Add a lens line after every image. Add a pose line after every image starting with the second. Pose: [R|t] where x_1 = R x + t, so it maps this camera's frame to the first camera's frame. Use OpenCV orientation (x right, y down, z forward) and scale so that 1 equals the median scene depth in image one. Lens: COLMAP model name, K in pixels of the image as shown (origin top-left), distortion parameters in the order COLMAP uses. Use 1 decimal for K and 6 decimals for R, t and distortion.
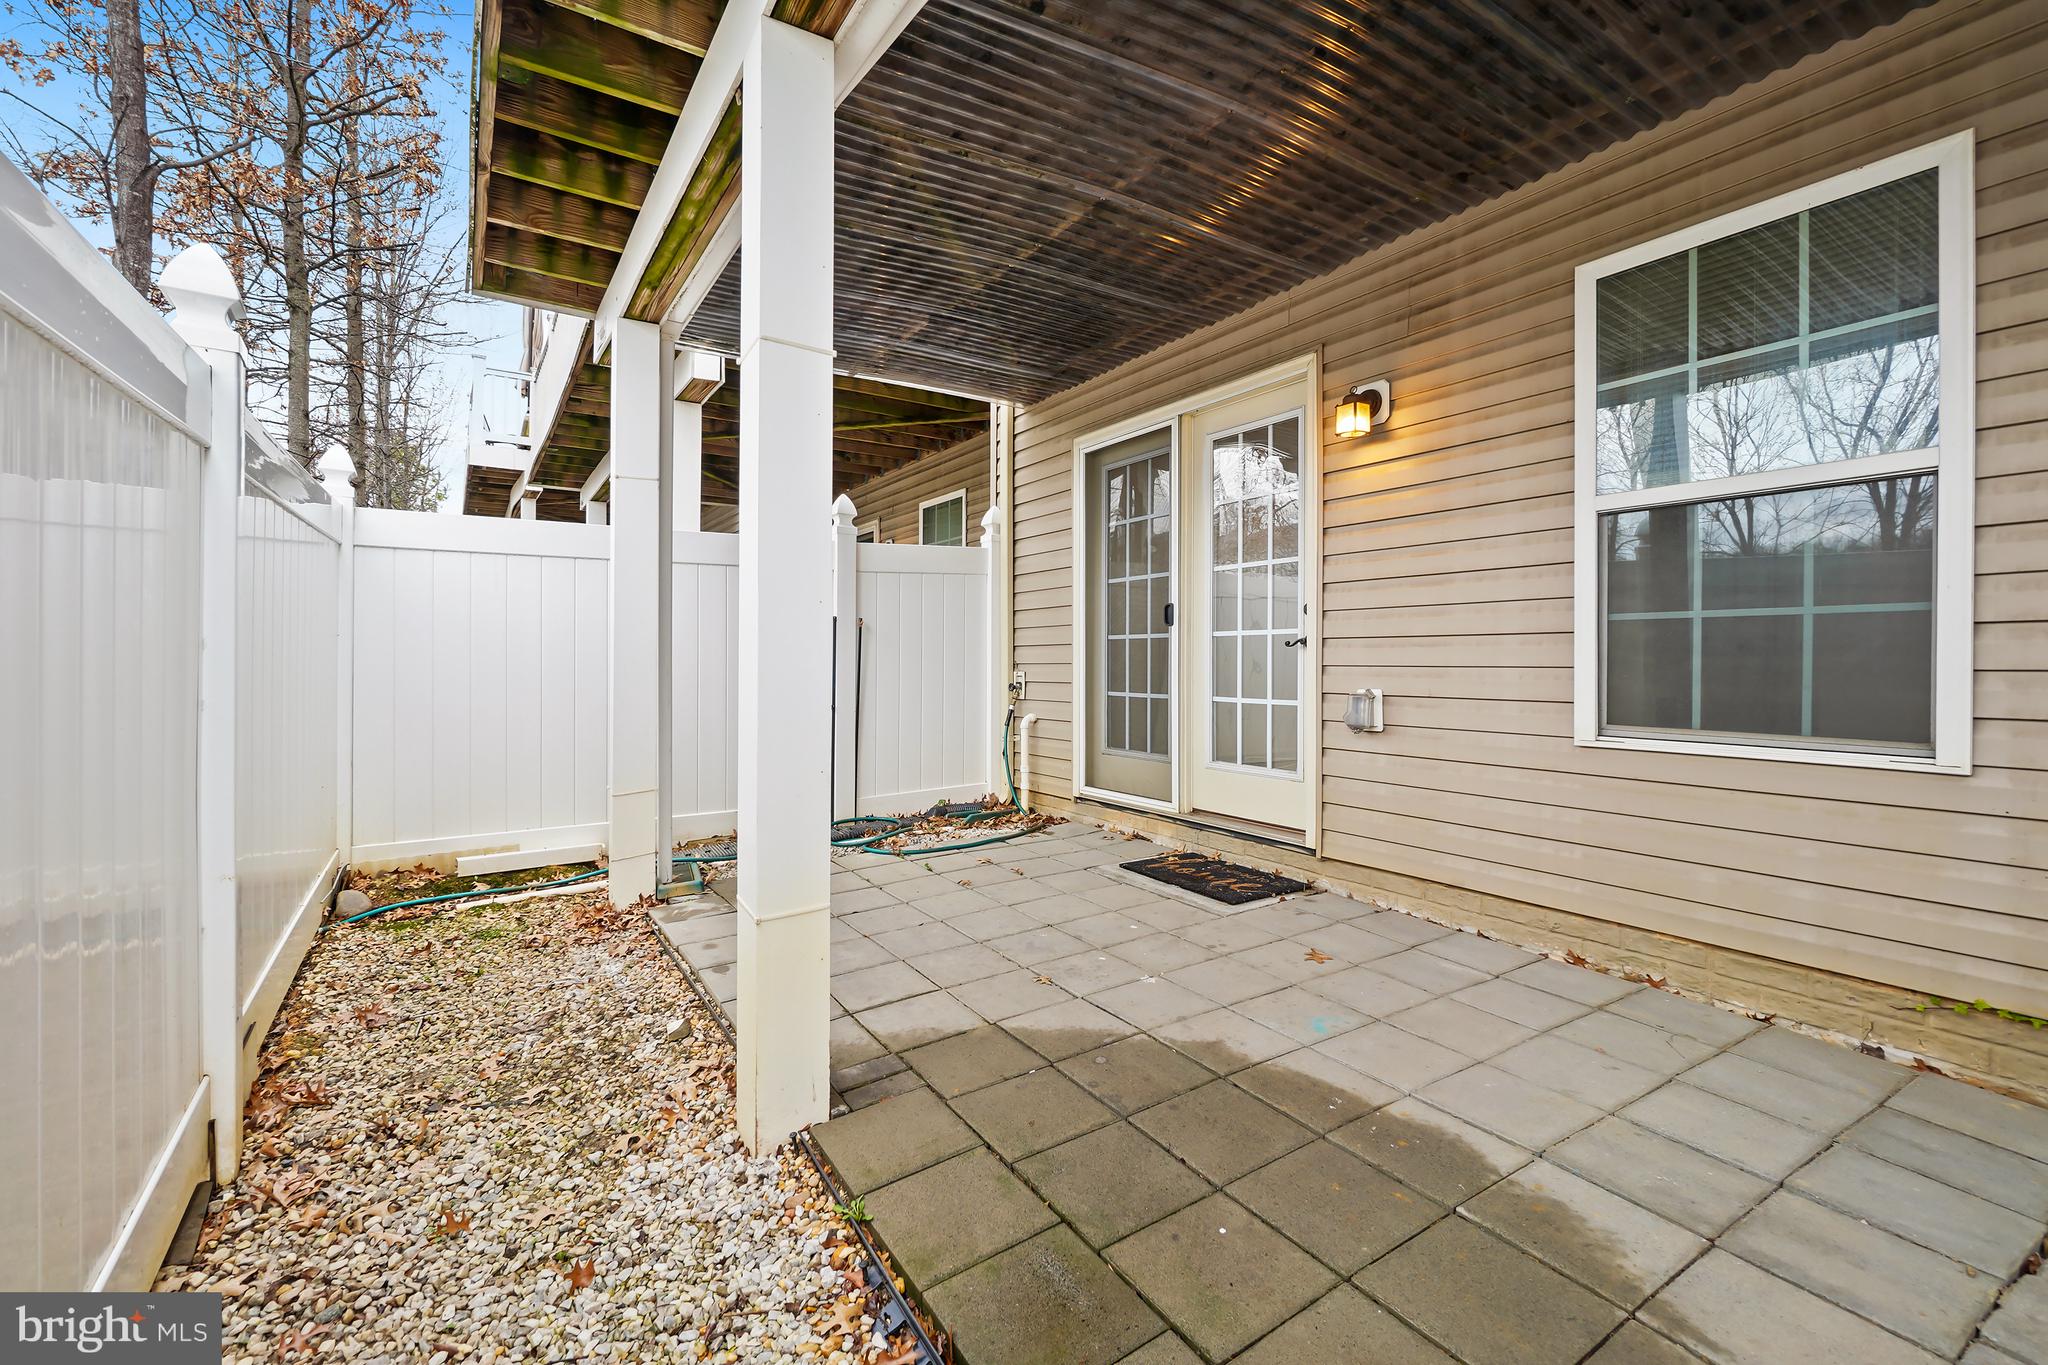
lens RADIAL K [[901.4, 0, 1021.9], [0, 901.4, 664.9], [0, 0, 1]] dist [-0.001525, 0.000138]
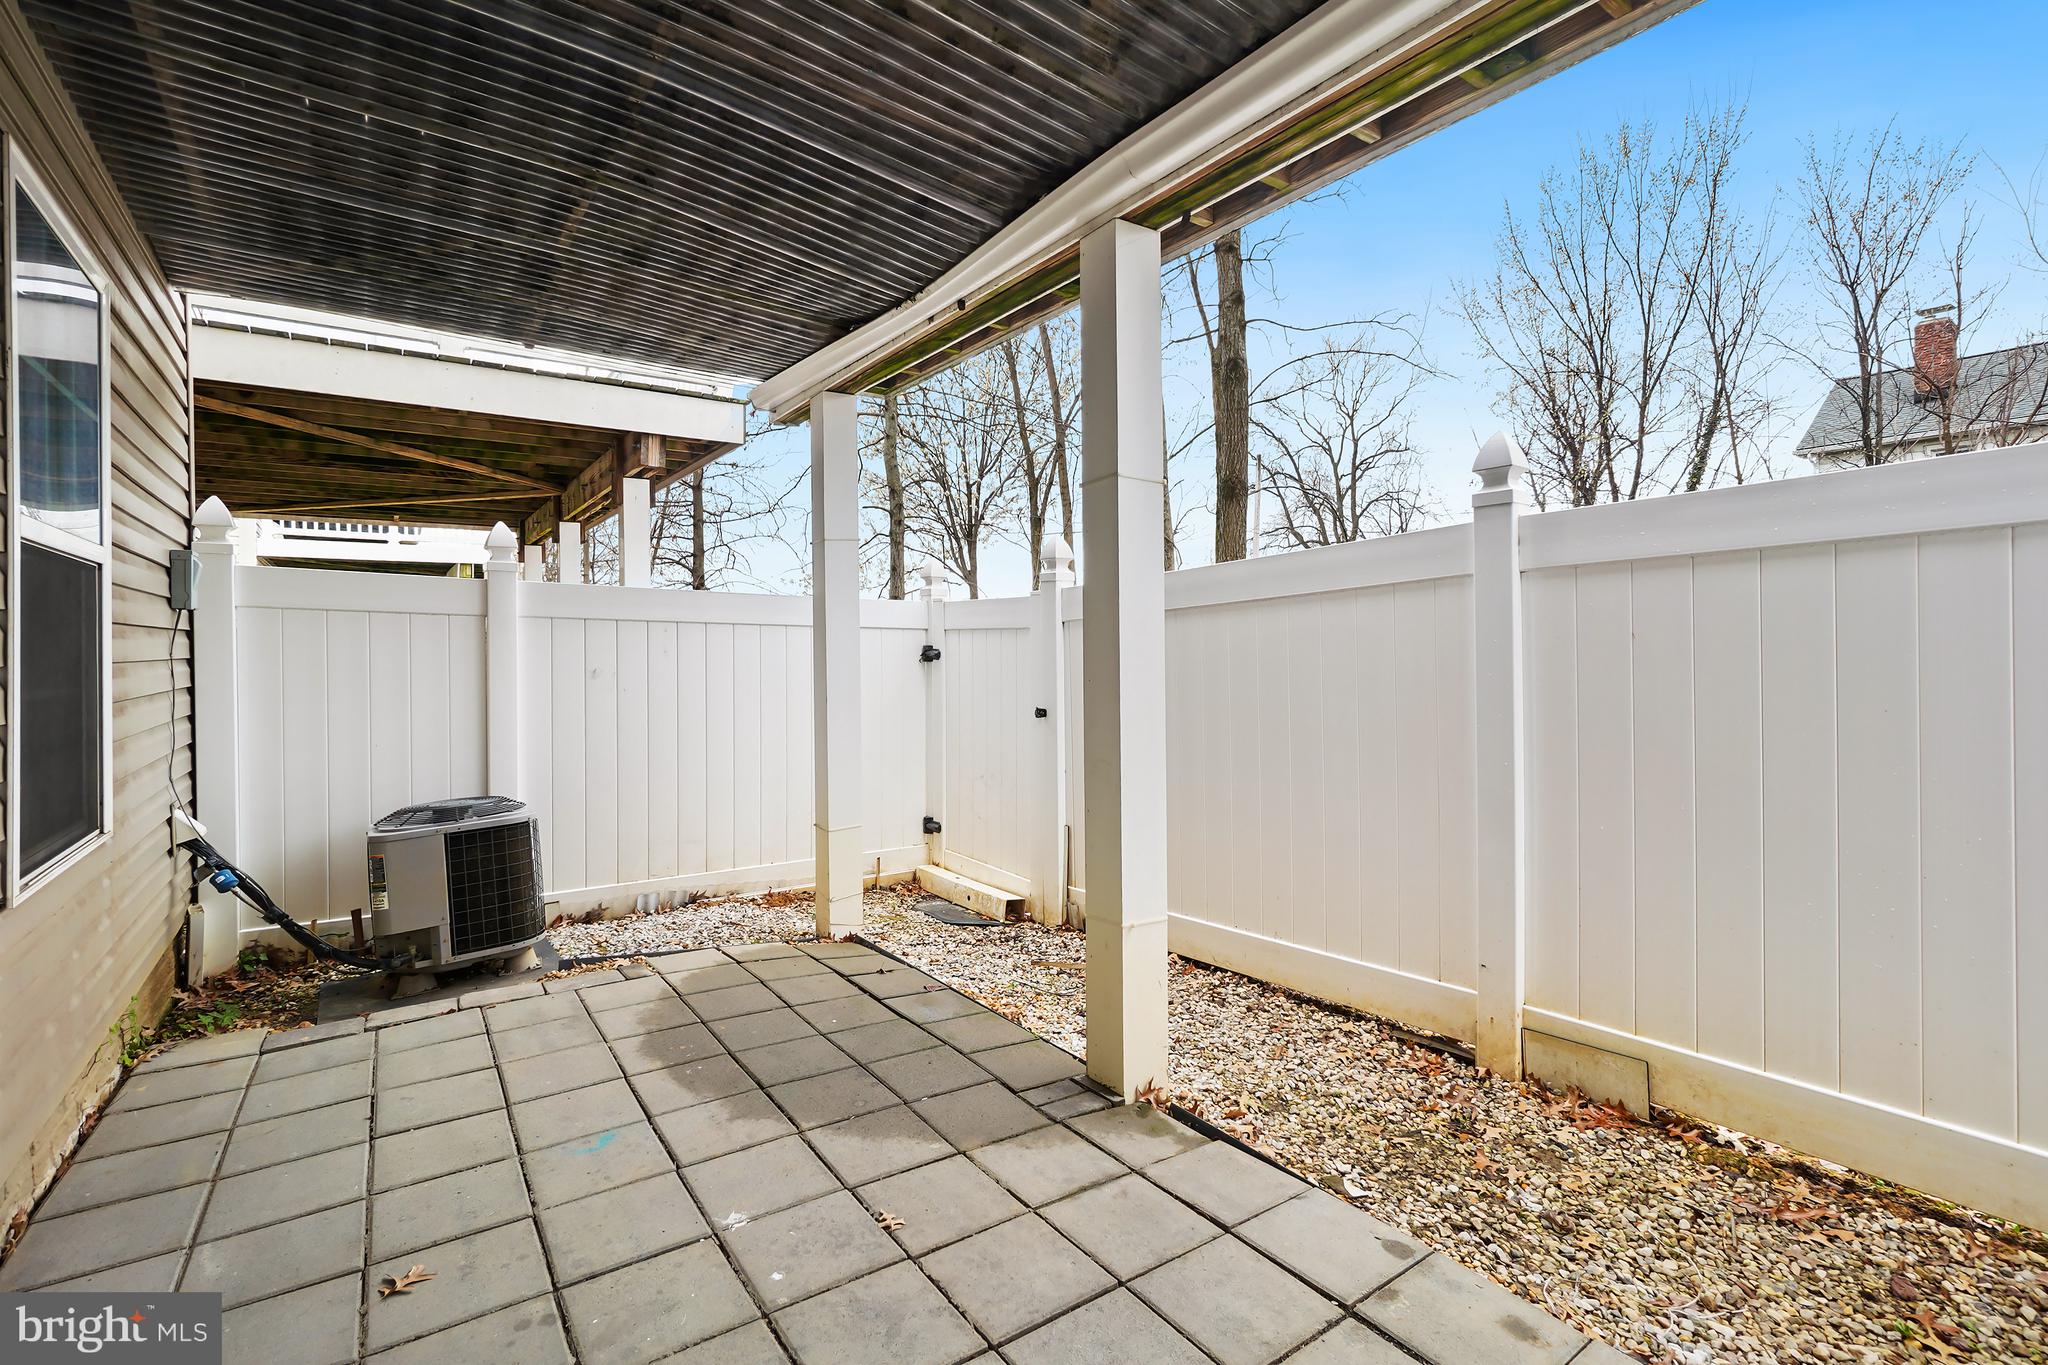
lens RADIAL K [[901.4, 0, 1021.9], [0, 901.4, 664.9], [0, 0, 1]] dist [-0.001525, 0.000138]
pose [[-0.998203, 0.004332, -0.059761, -0.049706], [0.003729, 0.999941, 0.010194, -0.104928], [0.059802, 0.009952, -0.998161, 2.197205]]
